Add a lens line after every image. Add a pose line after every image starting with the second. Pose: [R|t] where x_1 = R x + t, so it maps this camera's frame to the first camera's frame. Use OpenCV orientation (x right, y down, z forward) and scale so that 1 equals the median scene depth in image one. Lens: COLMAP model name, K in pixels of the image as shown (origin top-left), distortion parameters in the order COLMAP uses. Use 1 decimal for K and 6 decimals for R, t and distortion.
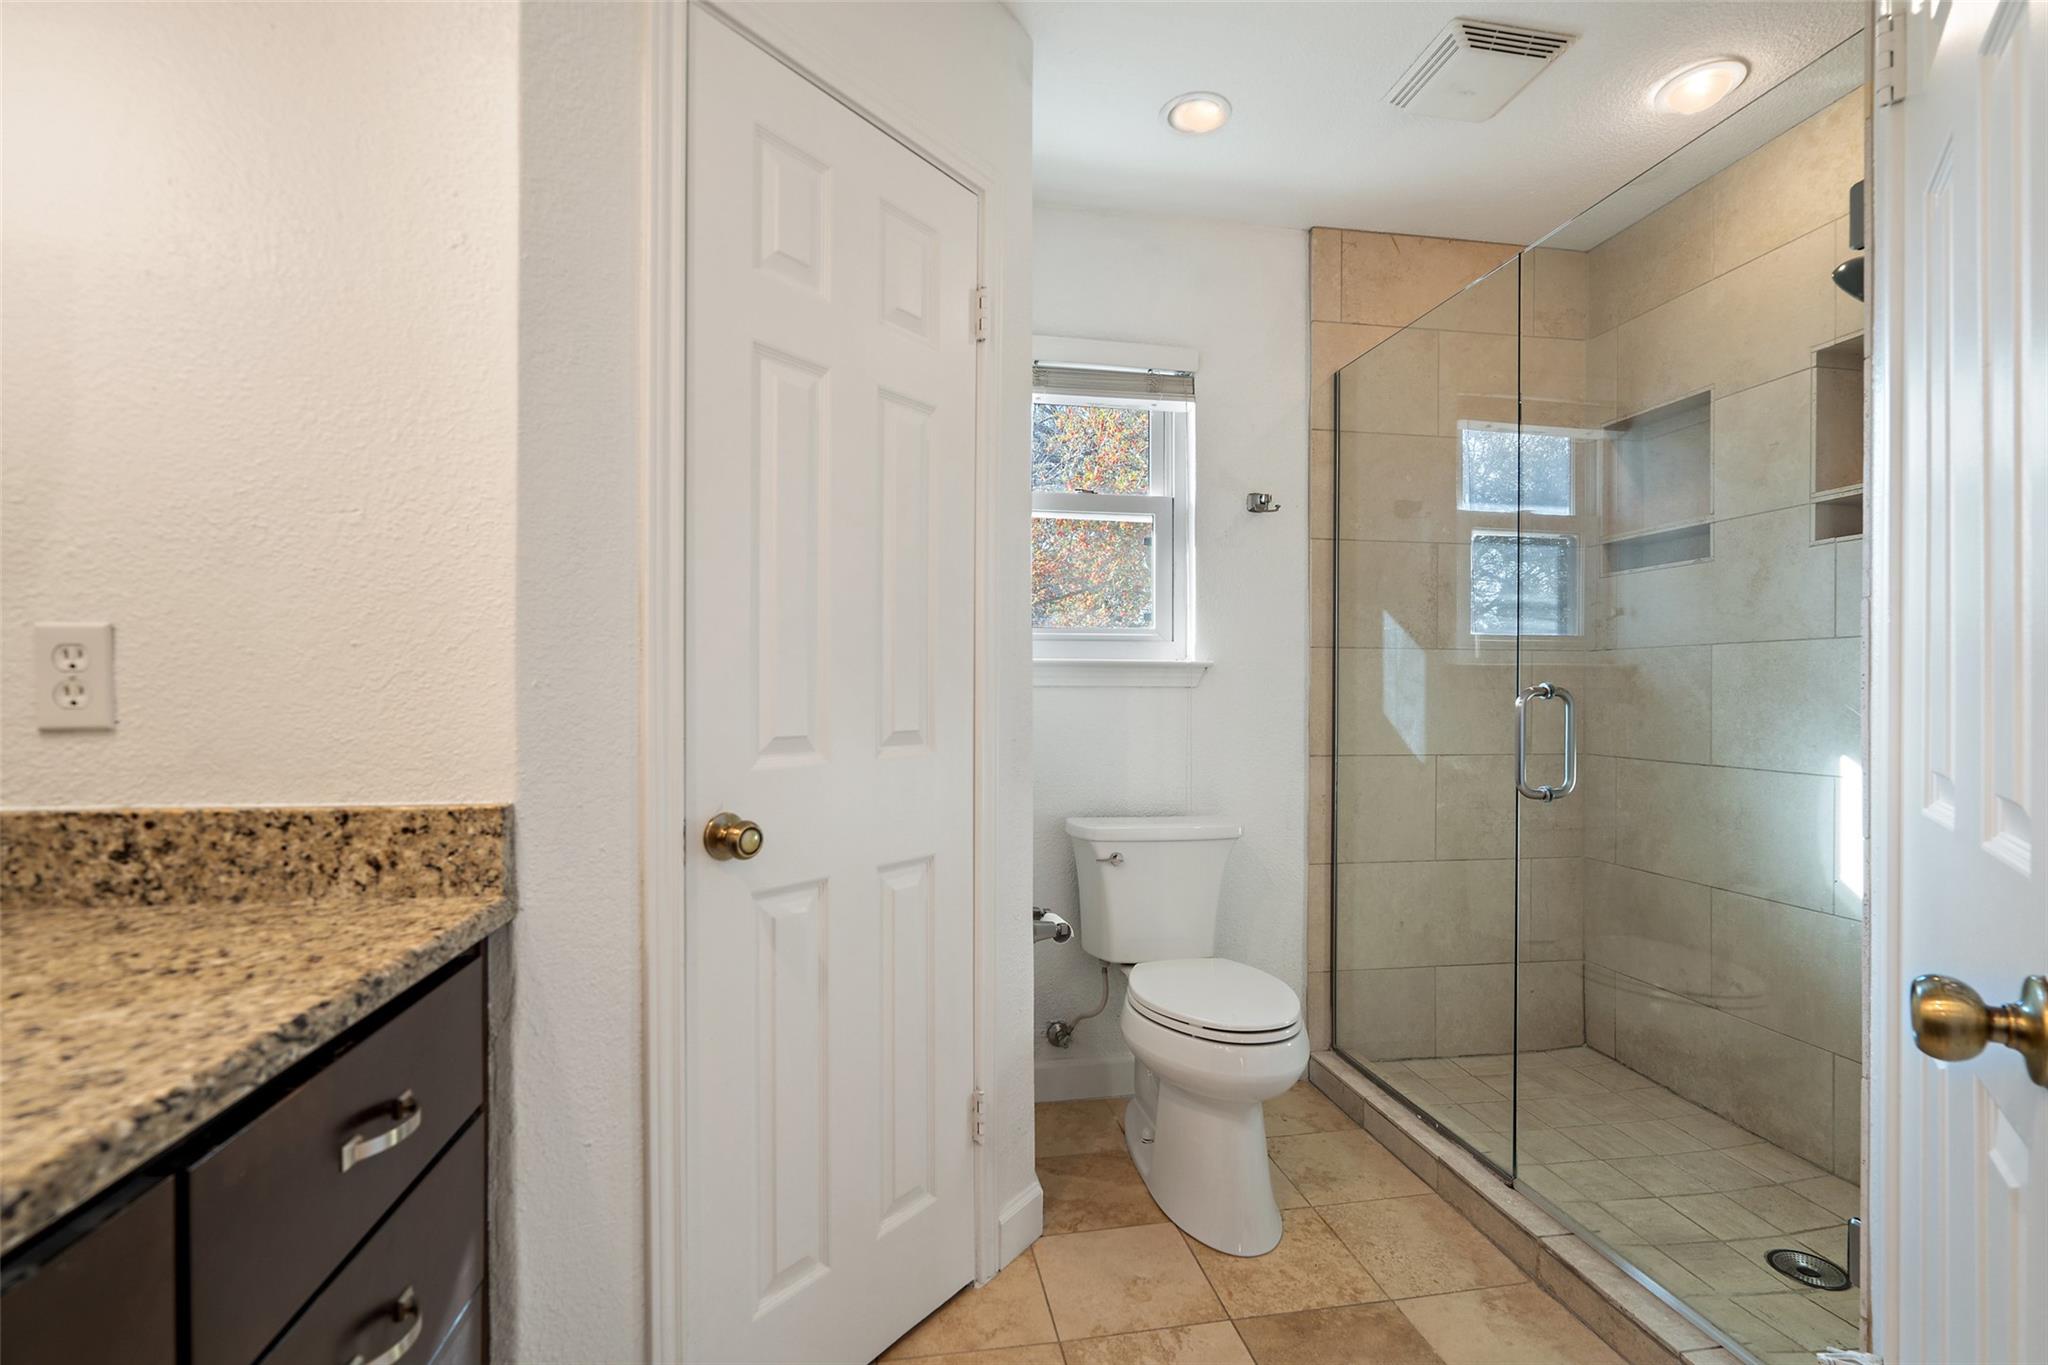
lens RADIAL K [[936.4, 0, 1022.1], [0, 936.4, 689.8], [0, 0, 1]] dist [-0.003736, 0.000435]
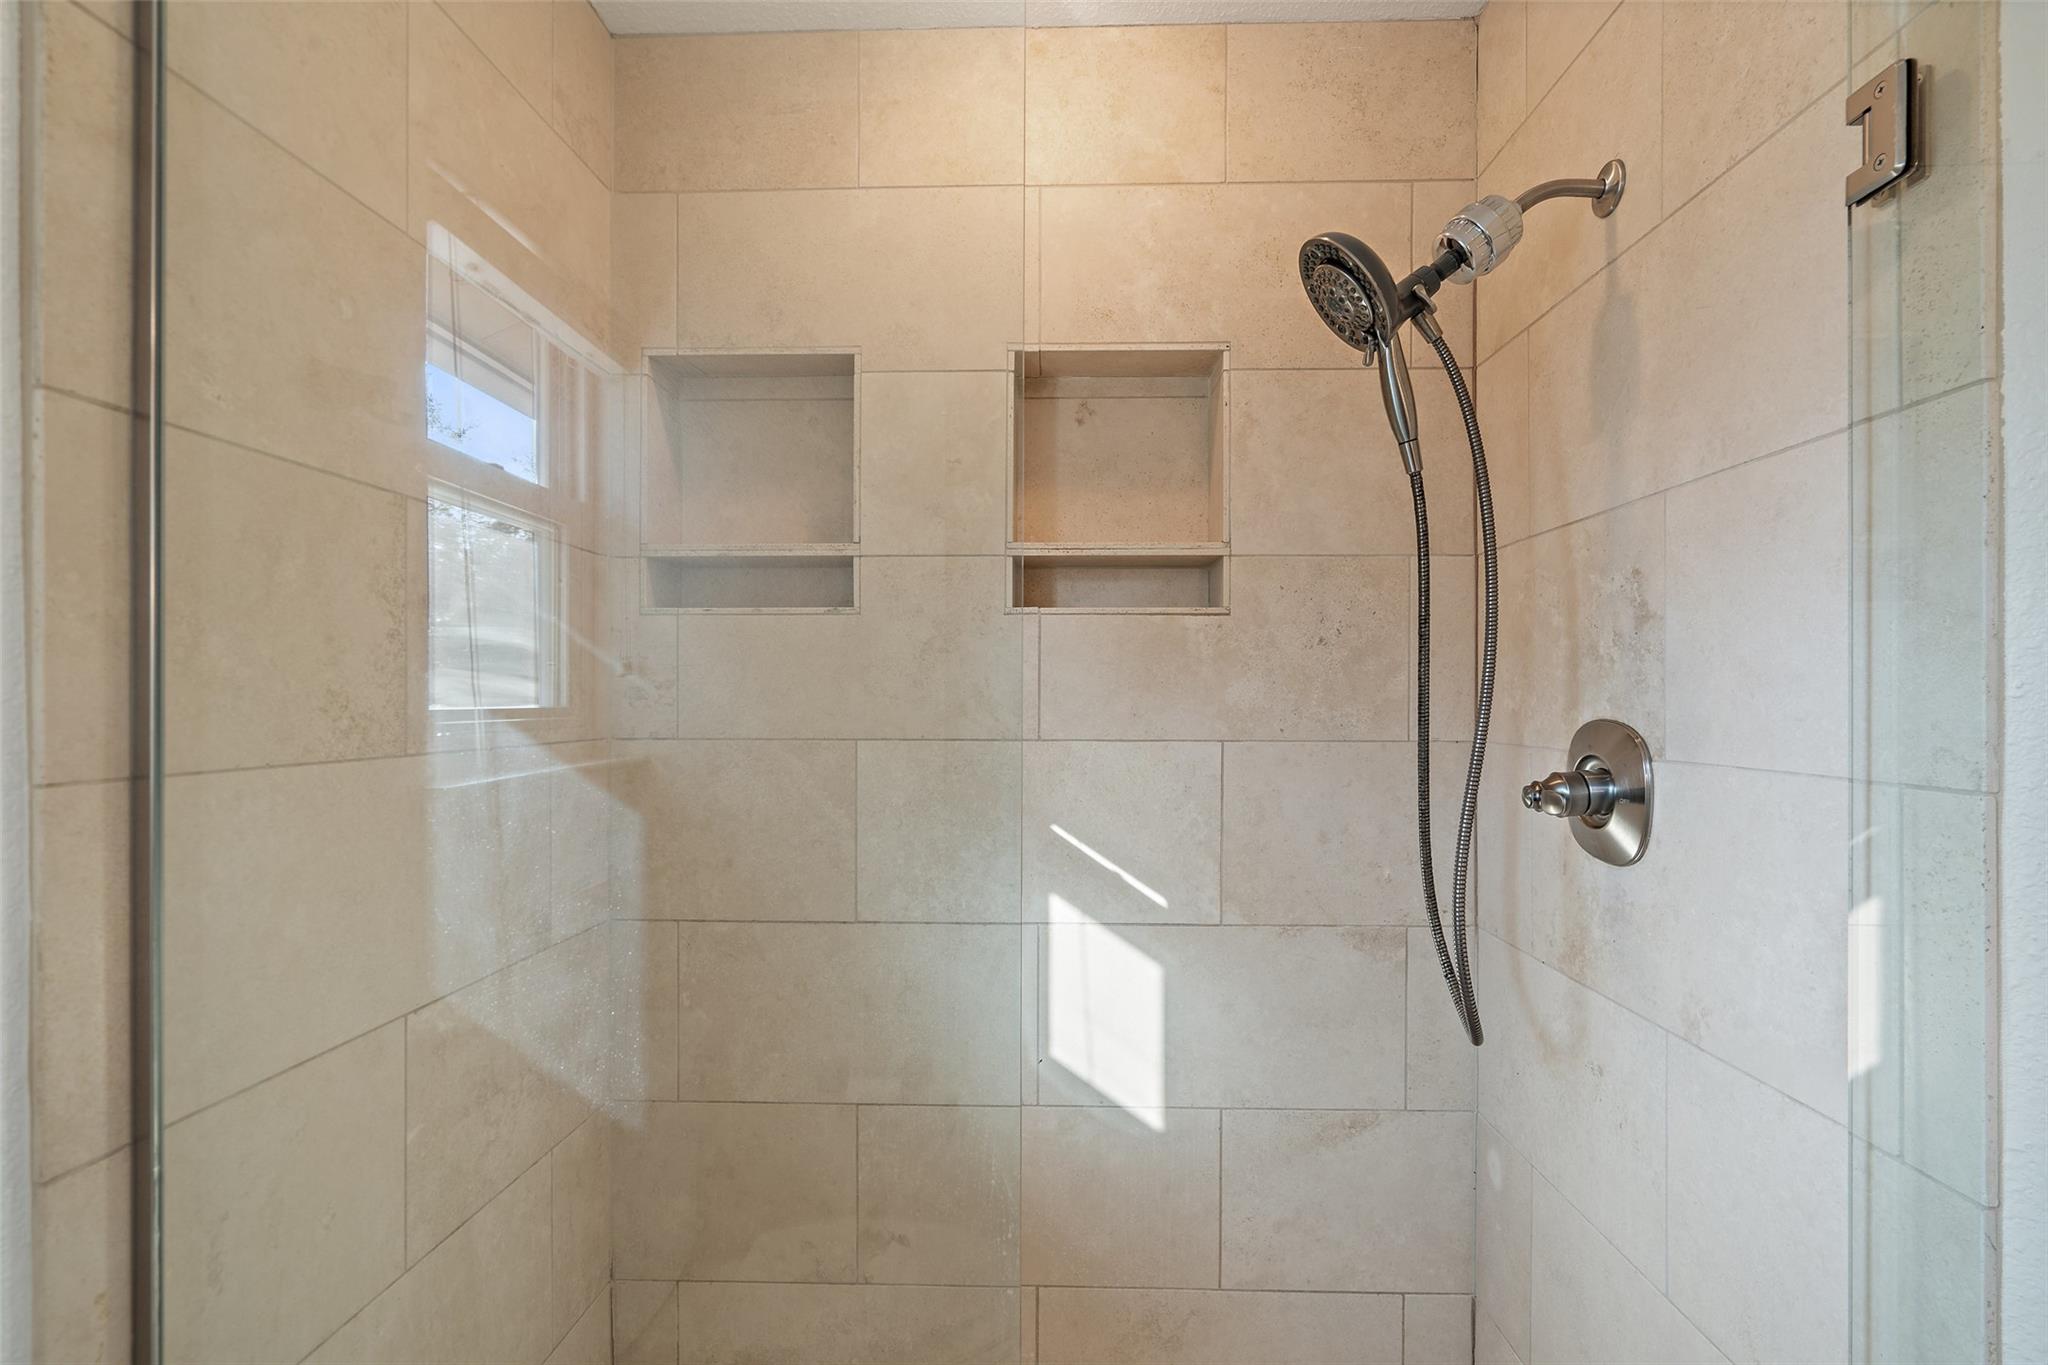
lens RADIAL K [[936.4, 0, 1019.7], [0, 936.4, 702.1], [0, 0, 1]] dist [-0.003736, 0.000435]
pose [[0.191469, -0.010686, 0.981440, 0.107591], [-0.001612, 0.999936, 0.011202, -0.082477], [-0.981497, -0.003727, 0.191440, 0.754383]]
